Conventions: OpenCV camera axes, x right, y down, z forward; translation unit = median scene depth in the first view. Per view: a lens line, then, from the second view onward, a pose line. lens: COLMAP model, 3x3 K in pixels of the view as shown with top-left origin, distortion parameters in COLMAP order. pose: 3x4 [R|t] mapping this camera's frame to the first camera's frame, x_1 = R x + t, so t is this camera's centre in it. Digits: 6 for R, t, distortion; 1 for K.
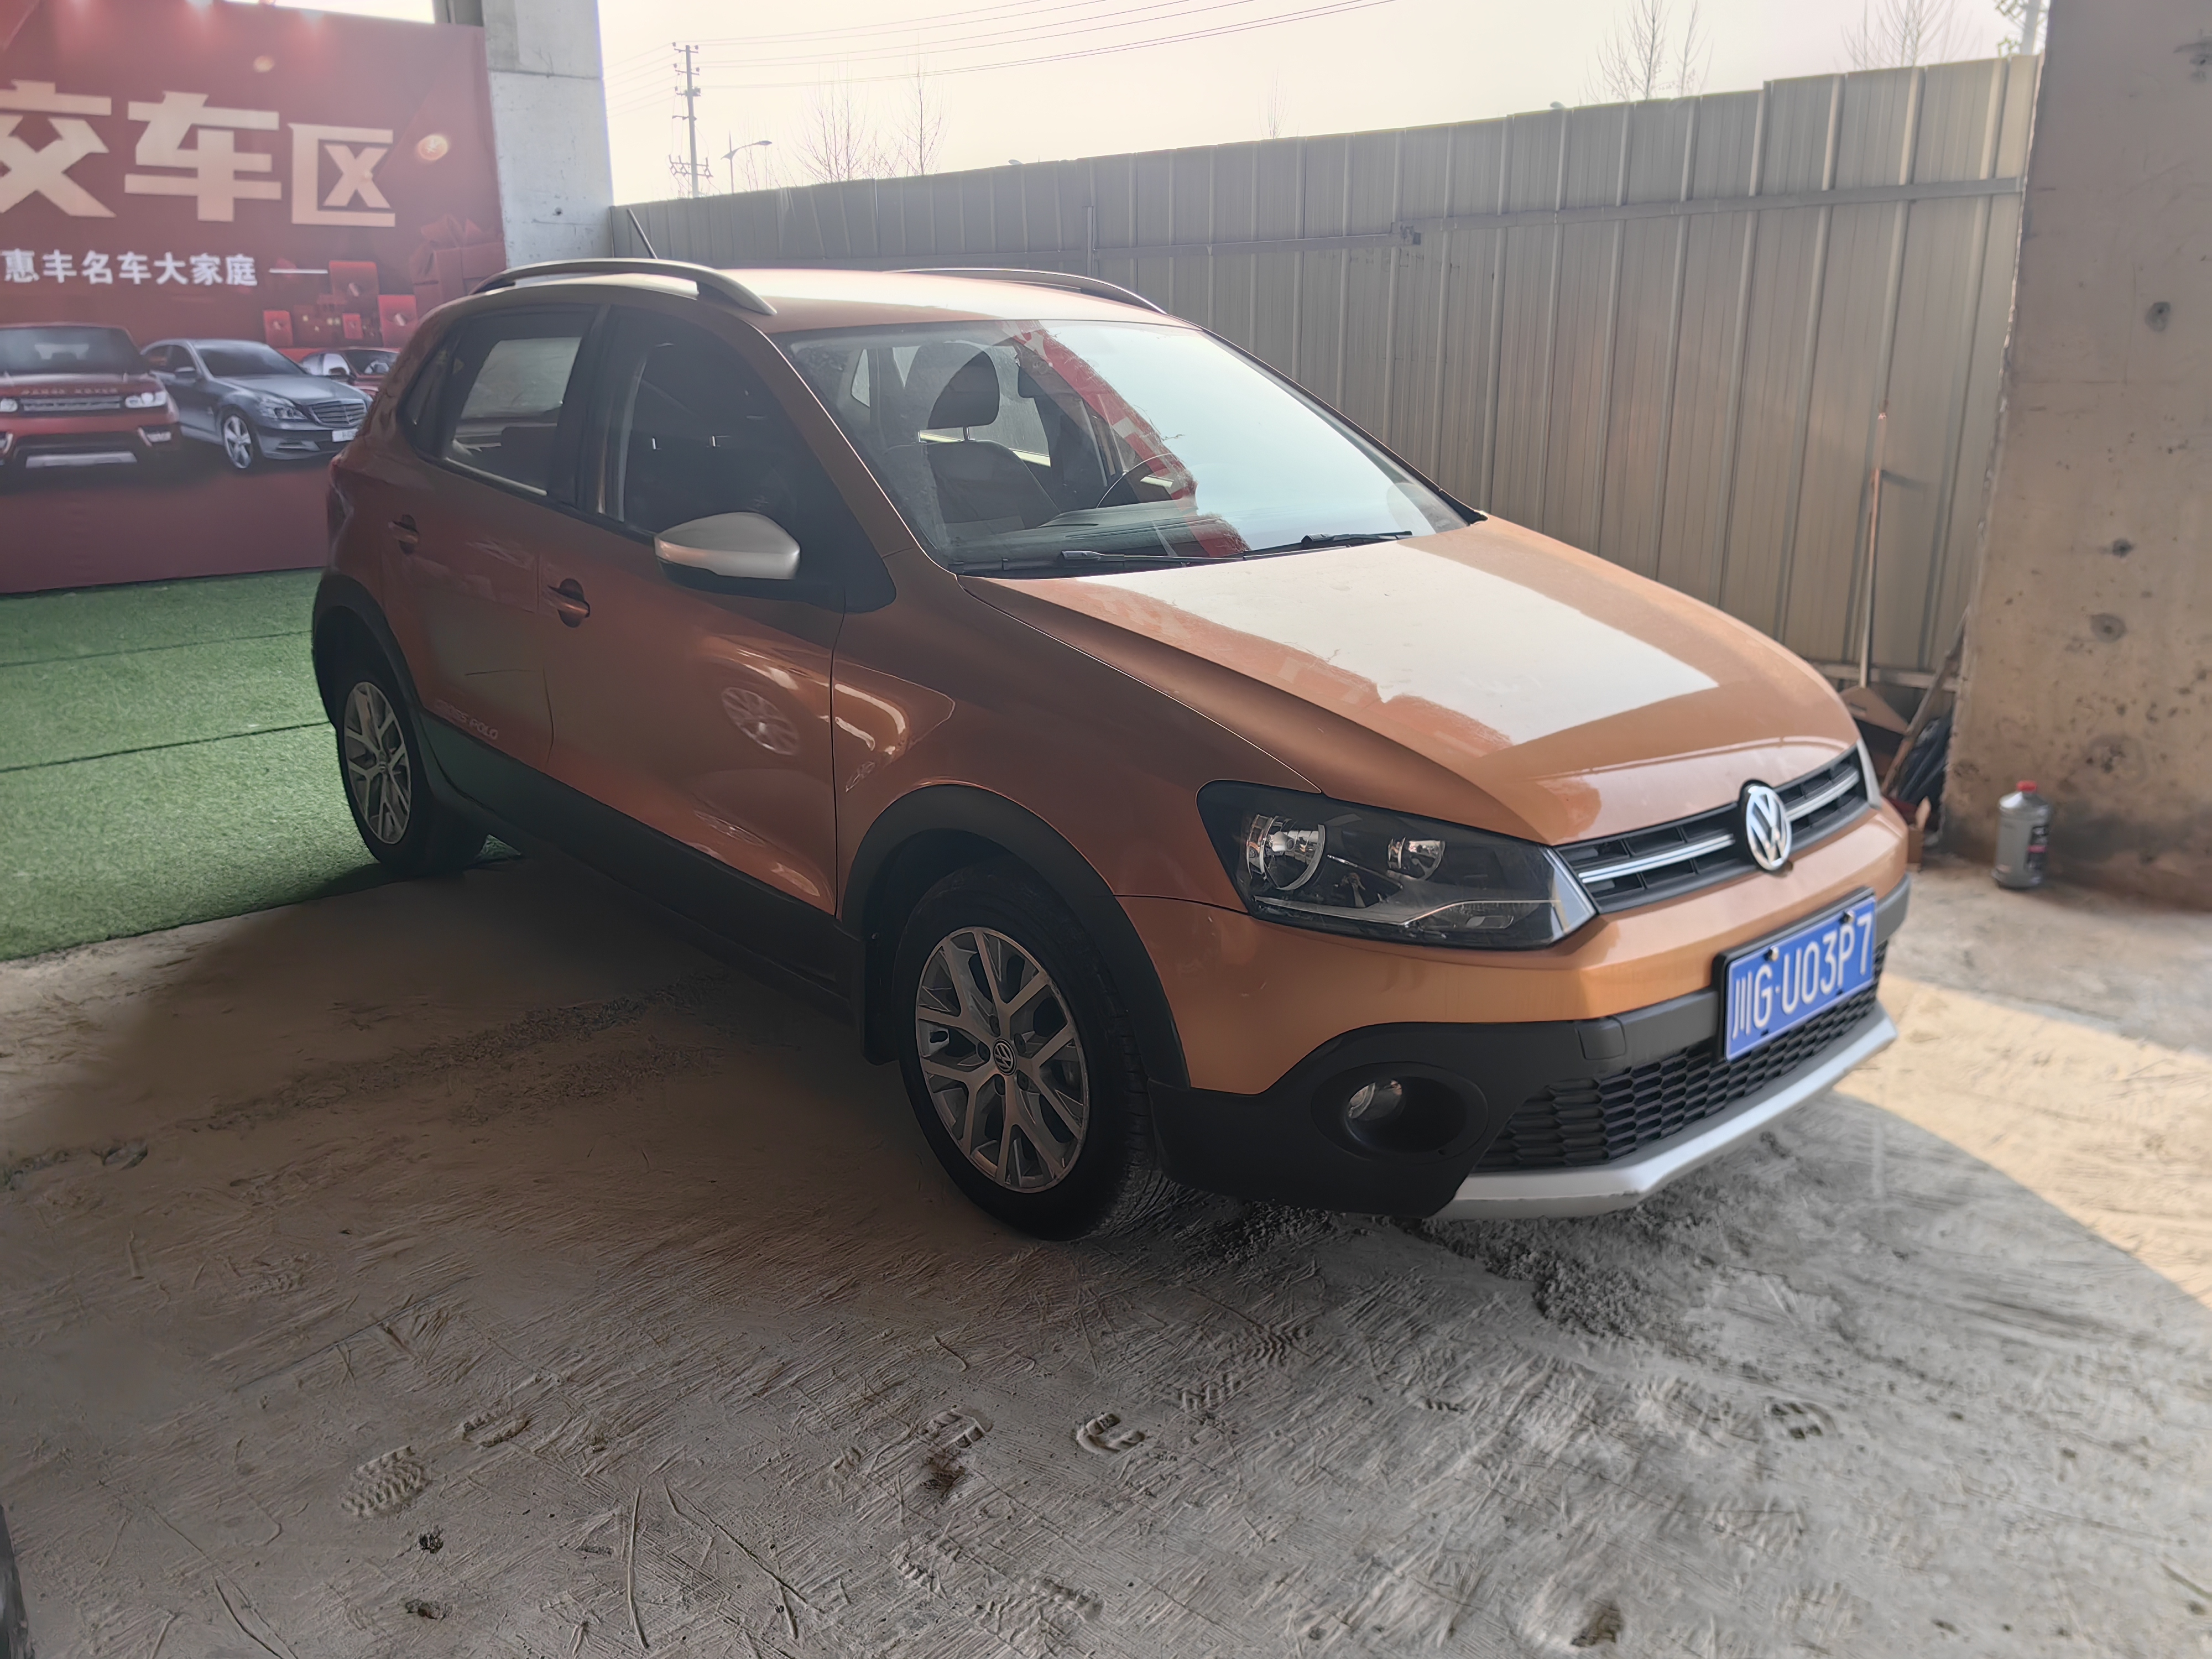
lens RADIAL K [[1735.1, 0, 1097.2], [0, 1735.1, 836.0], [0, 0, 1]] dist [0.033498, -0.050832]
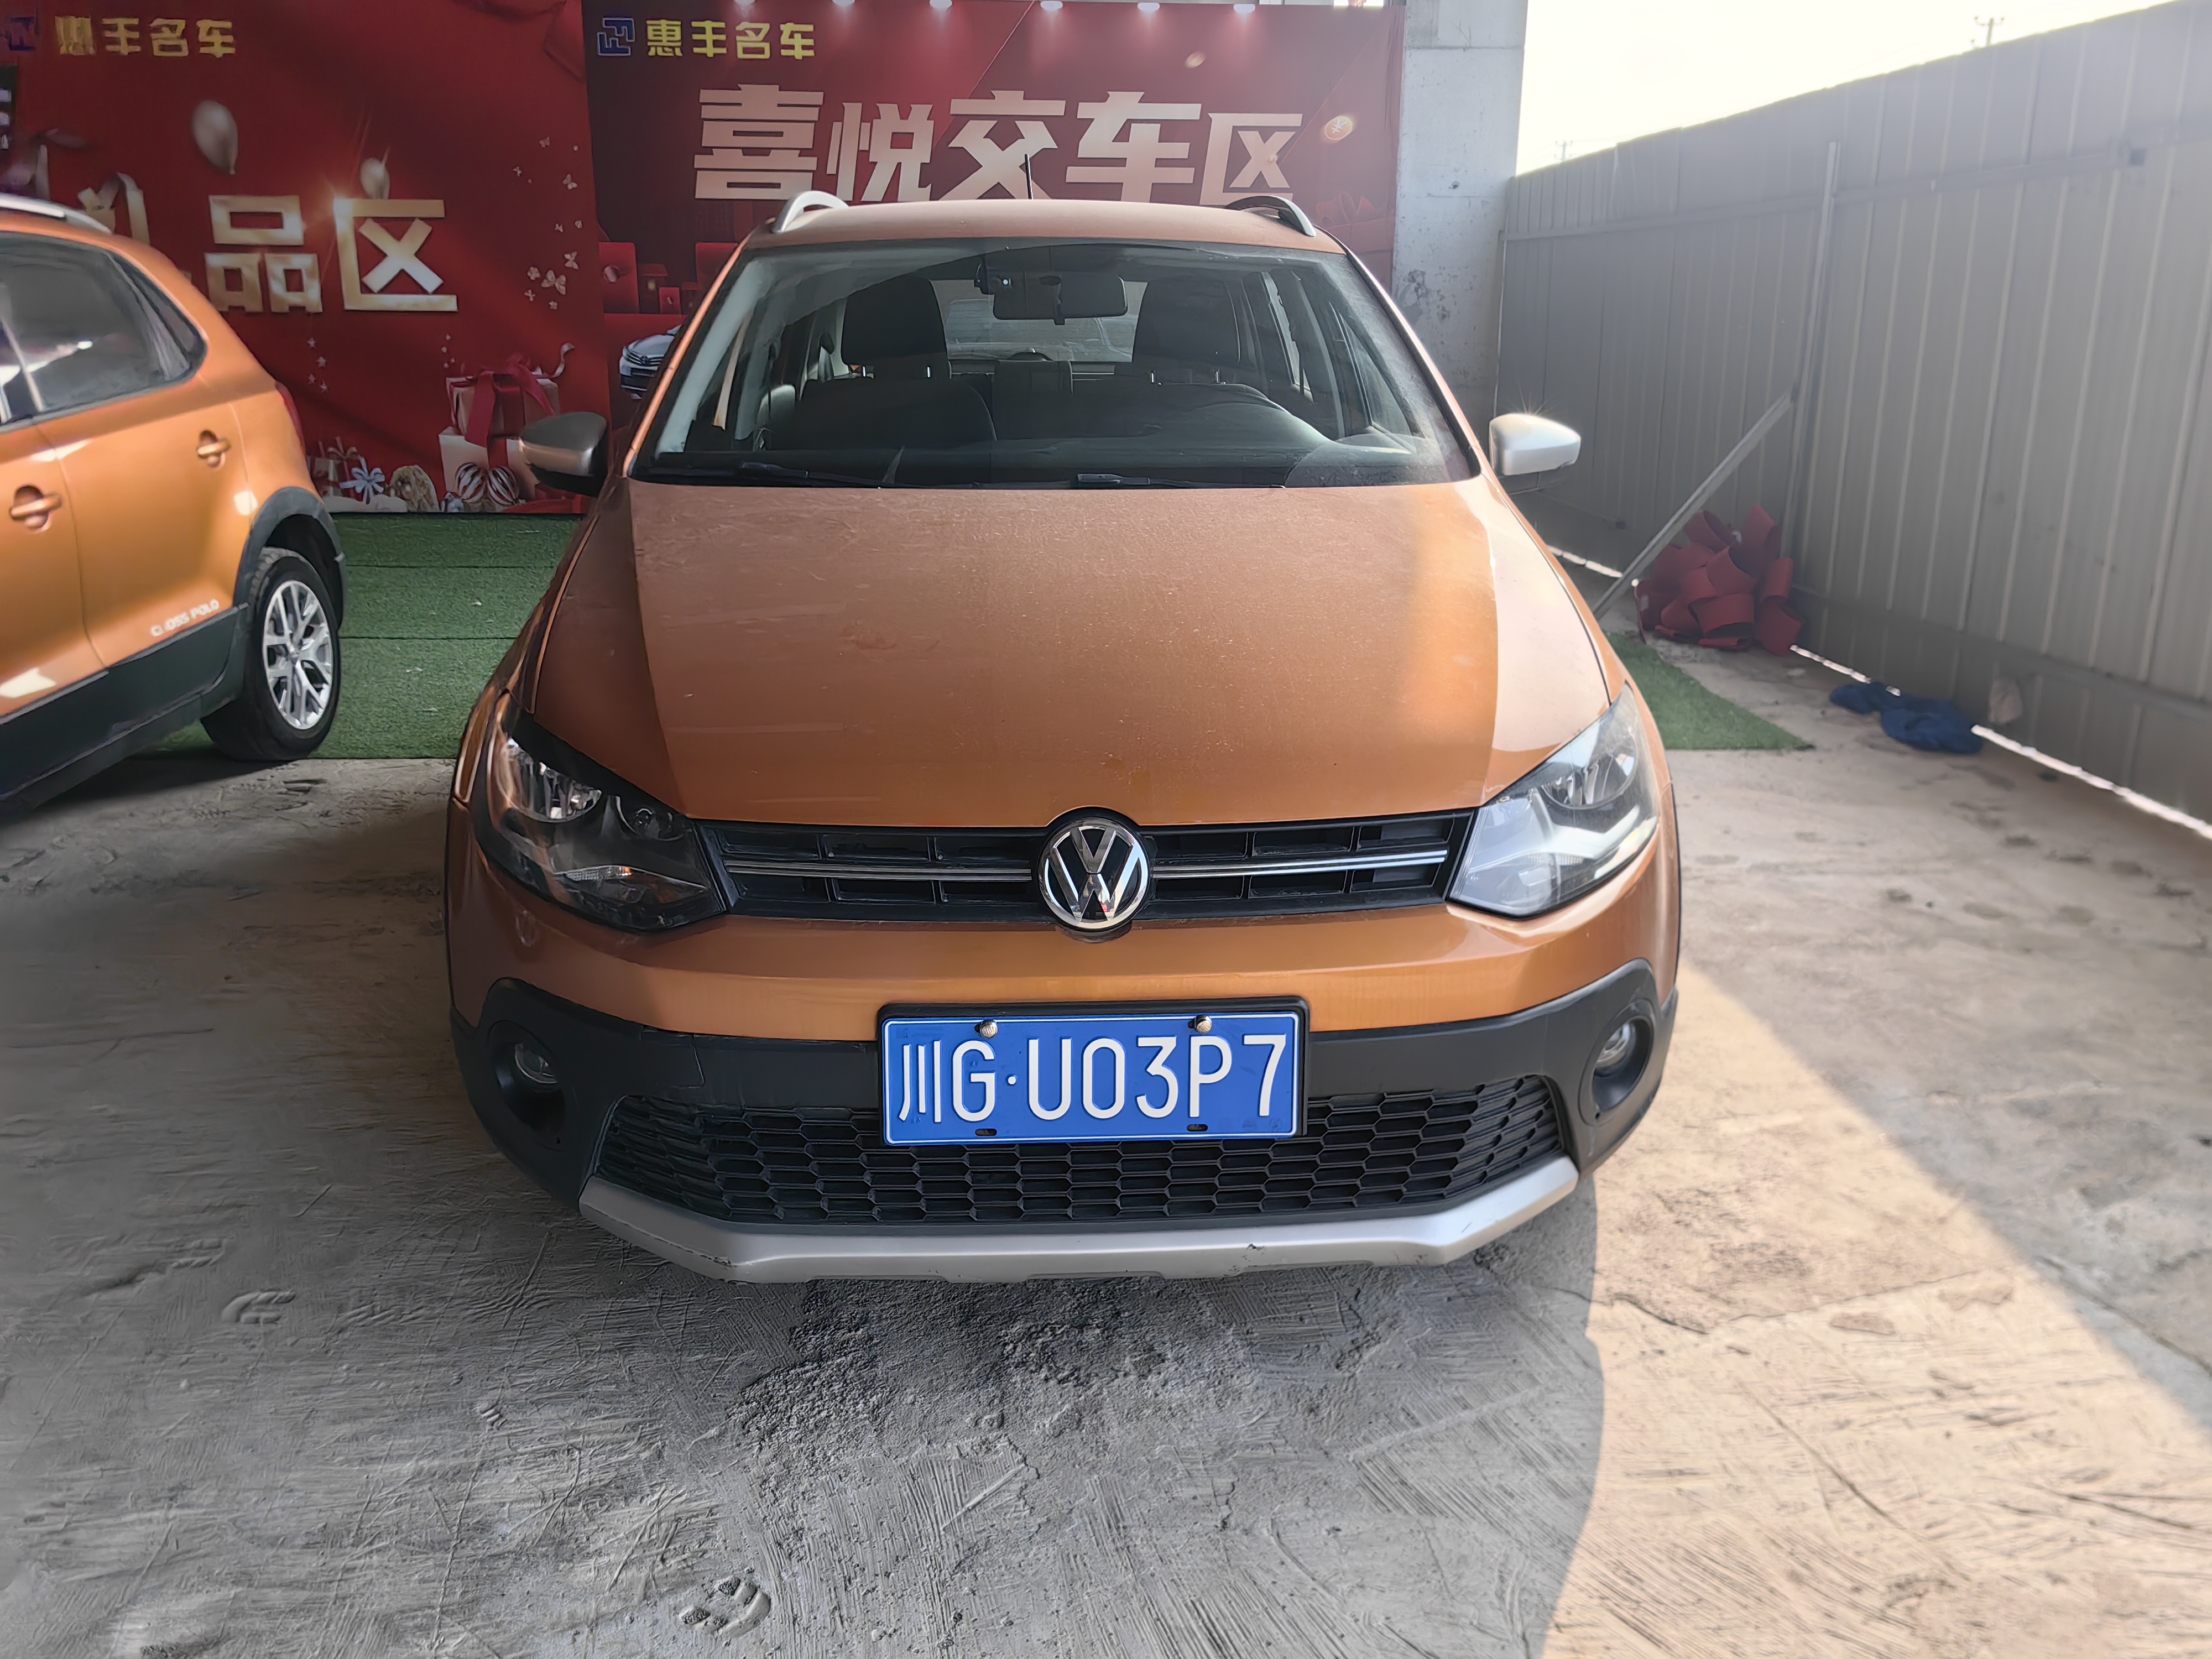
lens RADIAL K [[1735.1, 0, 1116.2], [0, 1735.1, 826.7], [0, 0, 1]] dist [0.033498, -0.050832]
pose [[0.773385, 0.180435, -0.607717, 0.249800], [-0.183194, 0.981350, 0.058235, -0.020416], [0.606891, 0.066292, 0.792016, 0.126679]]
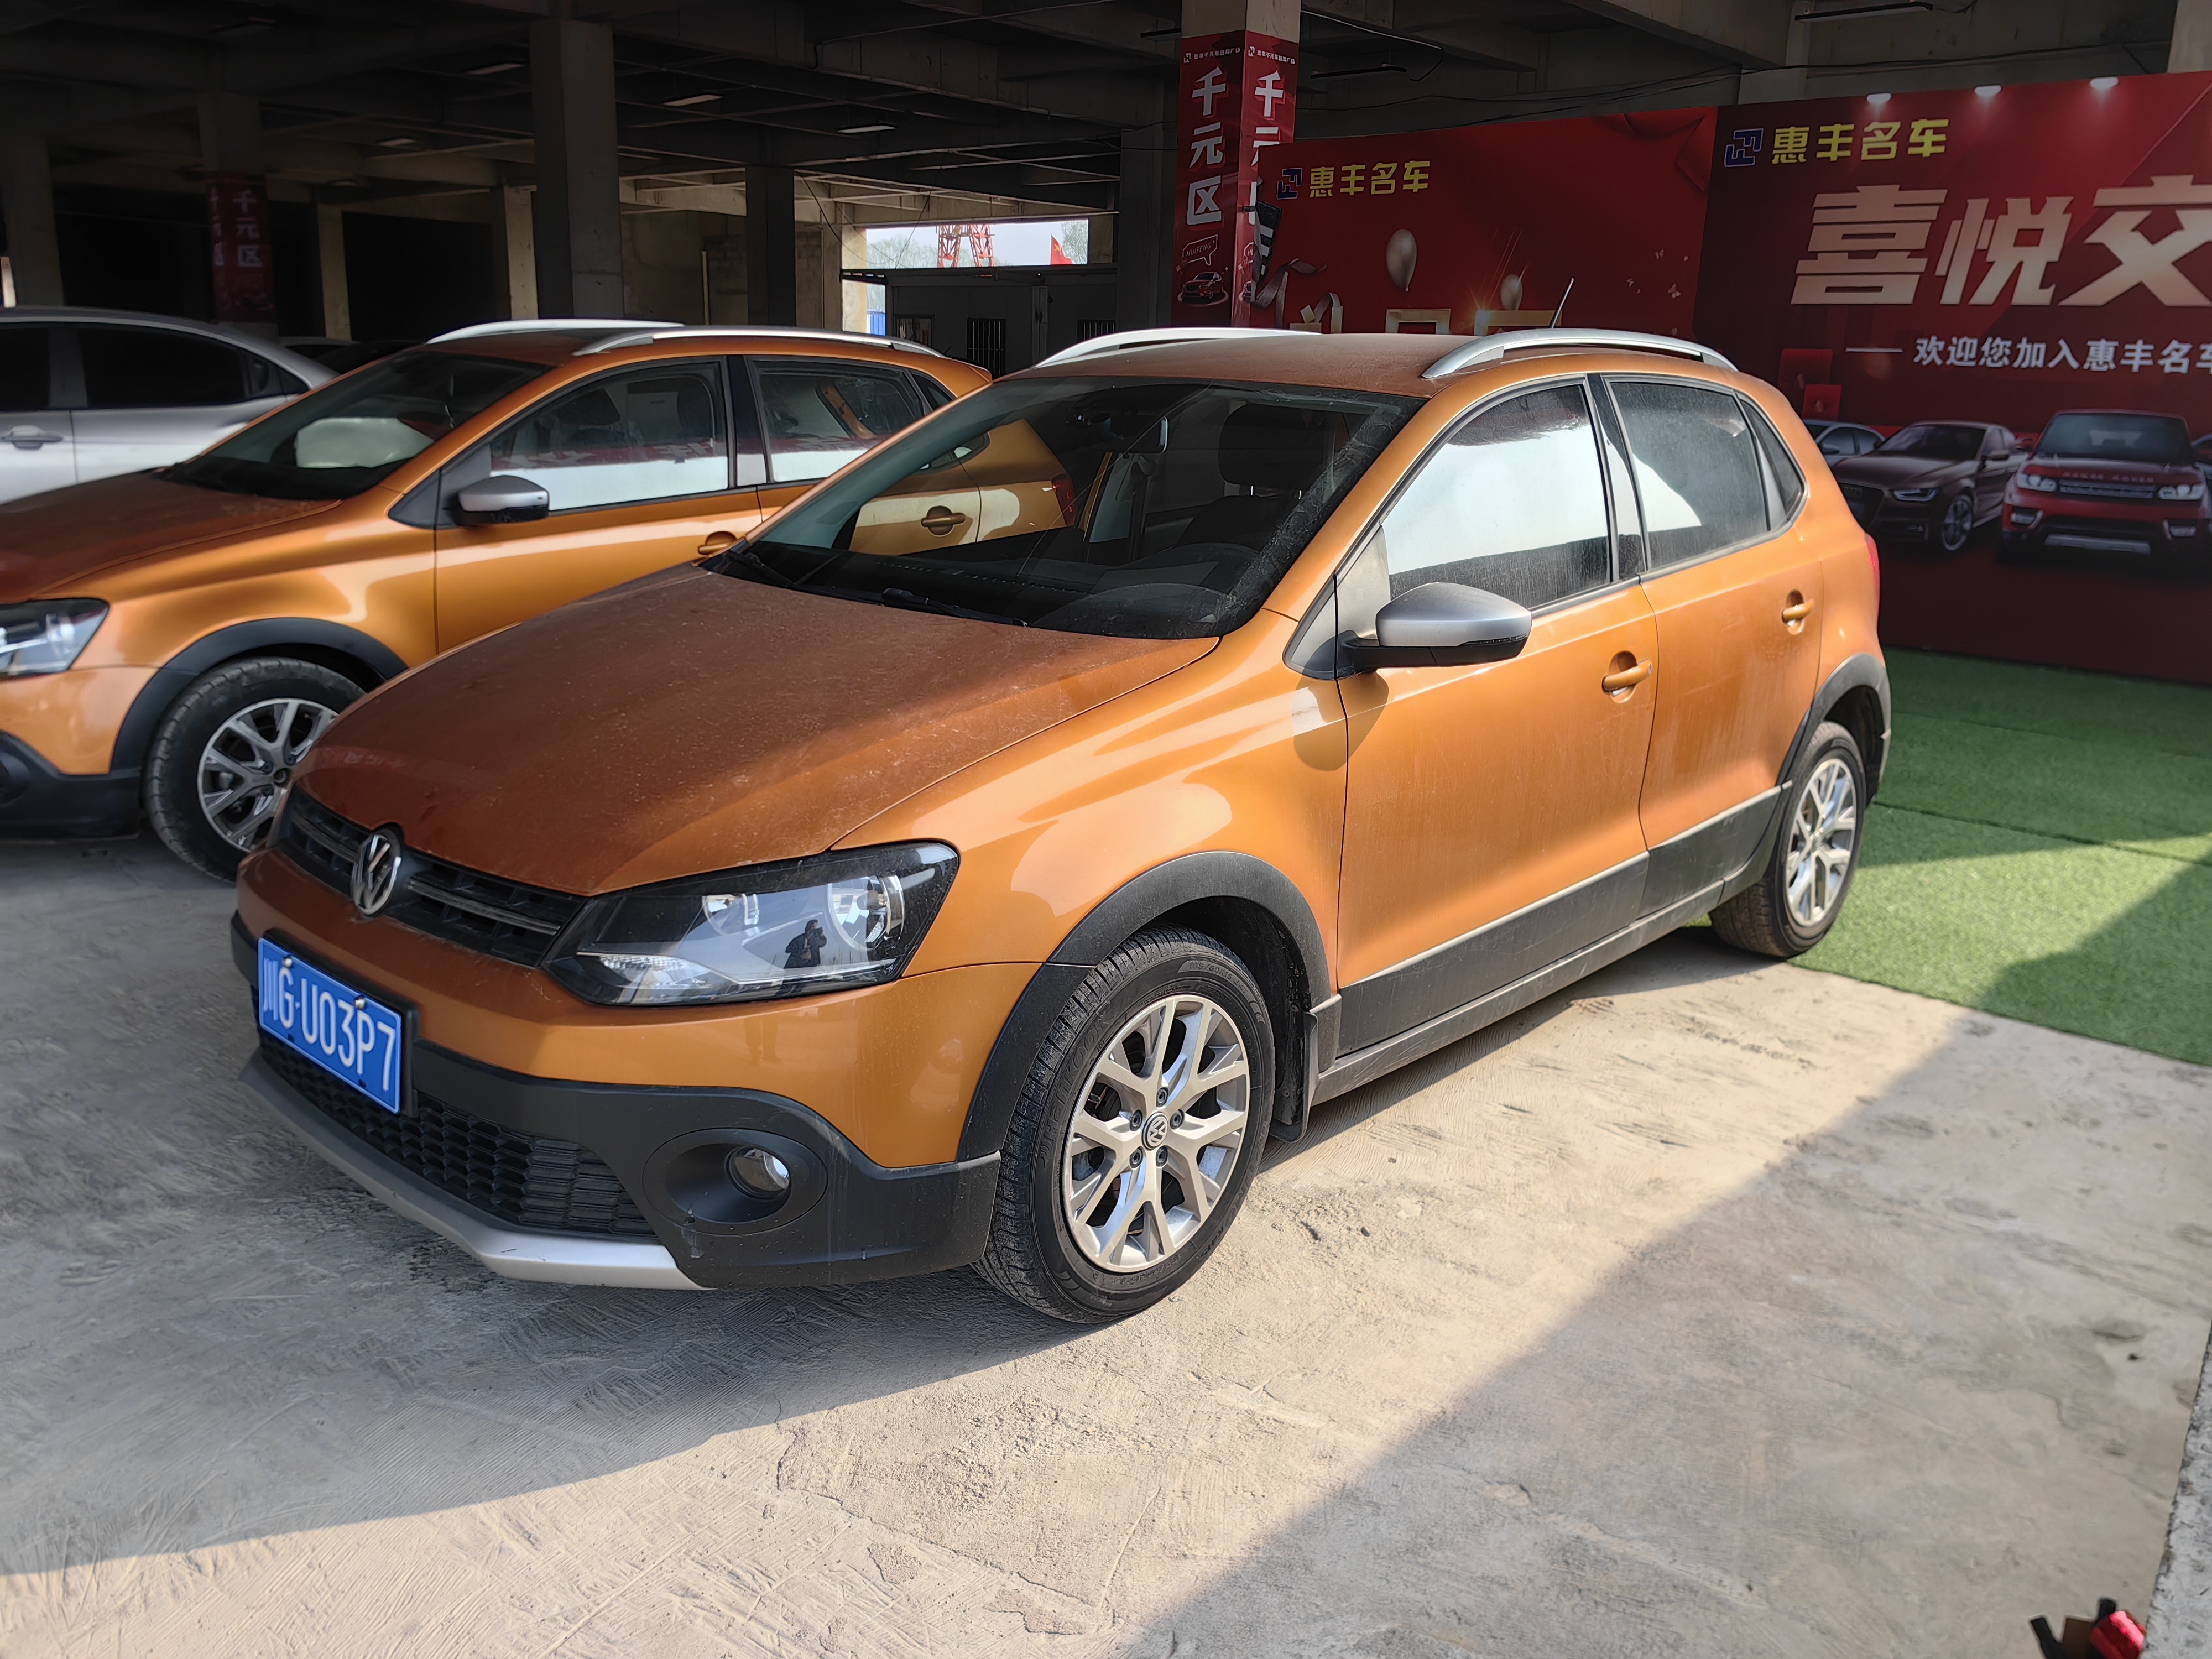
lens RADIAL K [[1735.1, 0, 1119.0], [0, 1735.1, 822.0], [0, 0, 1]] dist [0.033498, -0.050832]
pose [[0.069266, 0.248790, -0.966077, 0.407078], [-0.309054, 0.926112, 0.216340, -0.113518], [0.948519, 0.283586, 0.141038, 0.376849]]
